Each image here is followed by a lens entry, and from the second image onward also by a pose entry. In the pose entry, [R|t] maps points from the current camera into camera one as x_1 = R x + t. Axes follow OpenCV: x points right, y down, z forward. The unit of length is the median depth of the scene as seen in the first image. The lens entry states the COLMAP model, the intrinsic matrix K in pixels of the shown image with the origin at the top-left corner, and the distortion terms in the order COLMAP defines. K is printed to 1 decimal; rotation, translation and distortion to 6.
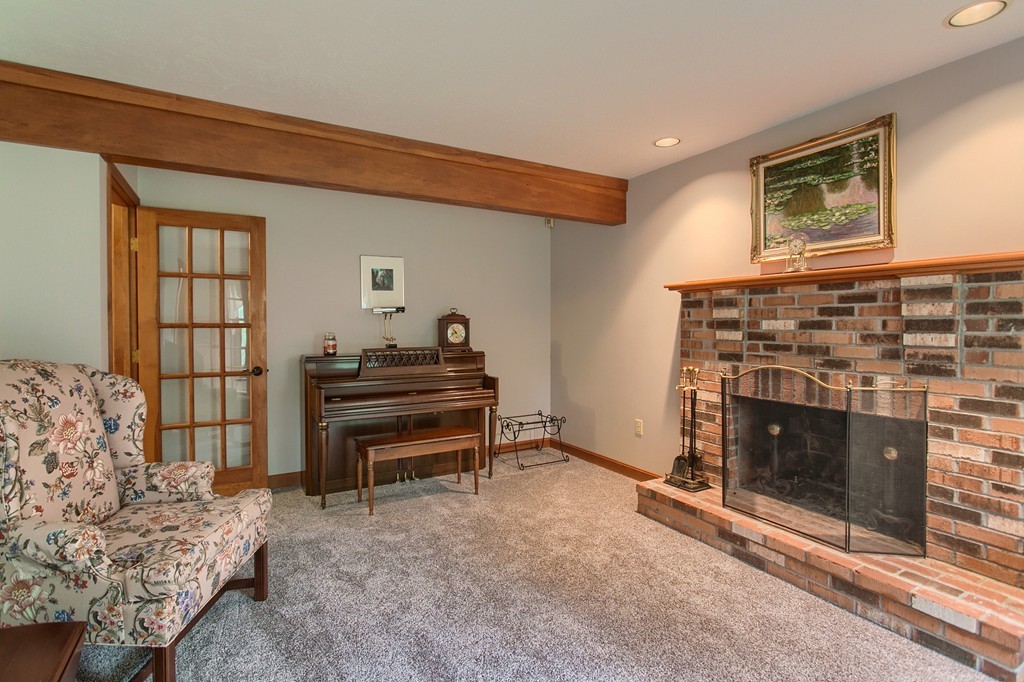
lens RADIAL K [[490.8, 0, 514.8], [0, 490.8, 338.7], [0, 0, 1]] dist [0.002856, -0.000171]
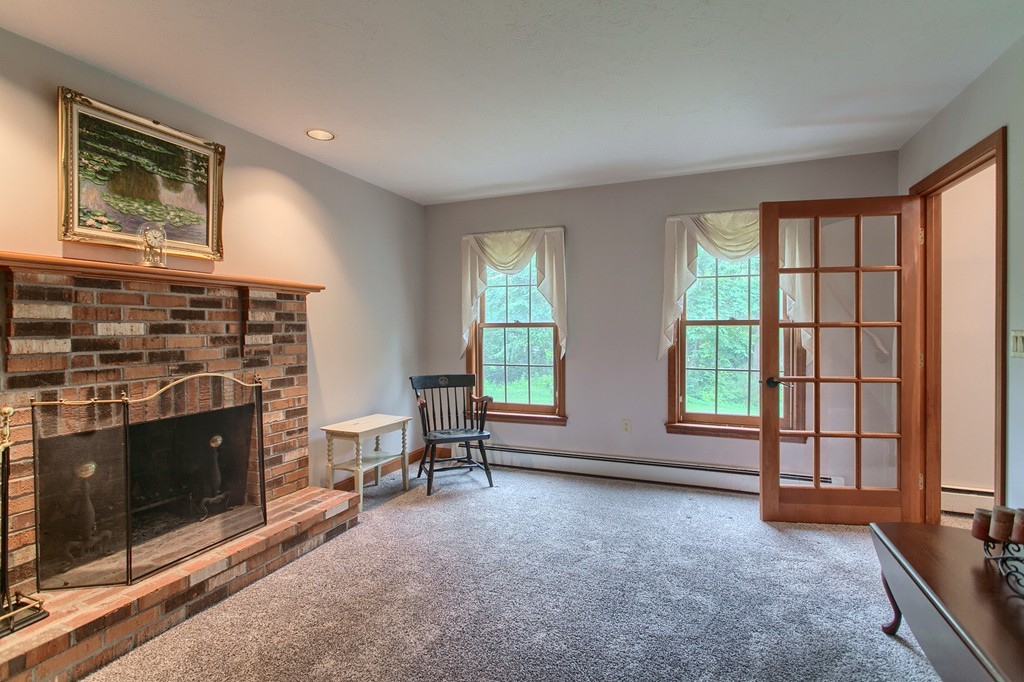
lens RADIAL K [[490.8, 0, 515.1], [0, 490.8, 330.5], [0, 0, 1]] dist [0.002856, -0.000171]
pose [[-0.617021, -0.007043, 0.786915, -0.523308], [0.023312, 0.999358, 0.027223, -0.035538], [-0.786602, 0.035142, -0.616460, 1.083485]]
